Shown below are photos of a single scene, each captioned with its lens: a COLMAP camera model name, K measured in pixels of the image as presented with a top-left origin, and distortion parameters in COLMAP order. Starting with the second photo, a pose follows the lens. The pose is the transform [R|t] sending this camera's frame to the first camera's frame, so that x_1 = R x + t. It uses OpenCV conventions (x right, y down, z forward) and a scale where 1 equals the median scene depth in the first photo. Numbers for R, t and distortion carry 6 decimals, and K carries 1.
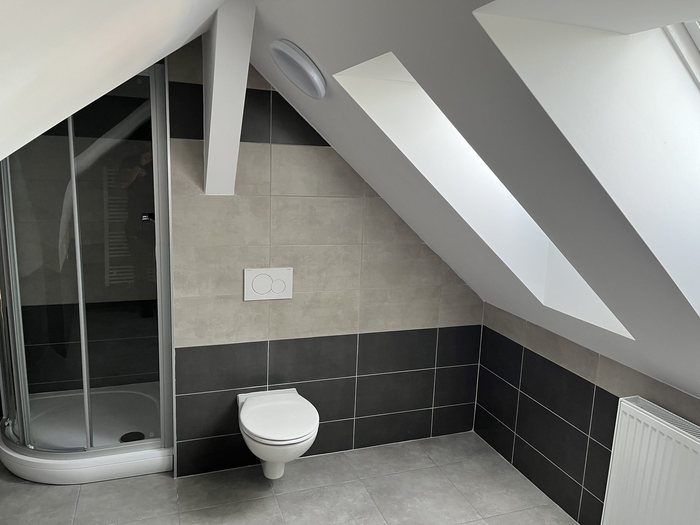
lens RADIAL K [[529.4, 0, 356.6], [0, 529.4, 262.5], [0, 0, 1]] dist [0.074100, -0.099042]
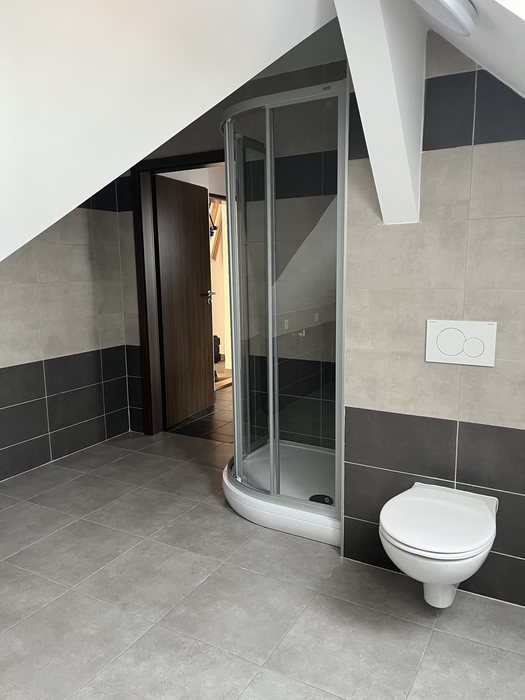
lens RADIAL K [[529.4, 0, 263.2], [0, 529.4, 352.7], [0, 0, 1]] dist [0.074100, -0.099042]
pose [[0.653019, 0.077401, -0.753376, 0.219496], [-0.104775, 0.994431, 0.011349, 0.076216], [0.750059, 0.071524, 0.657492, 0.317189]]
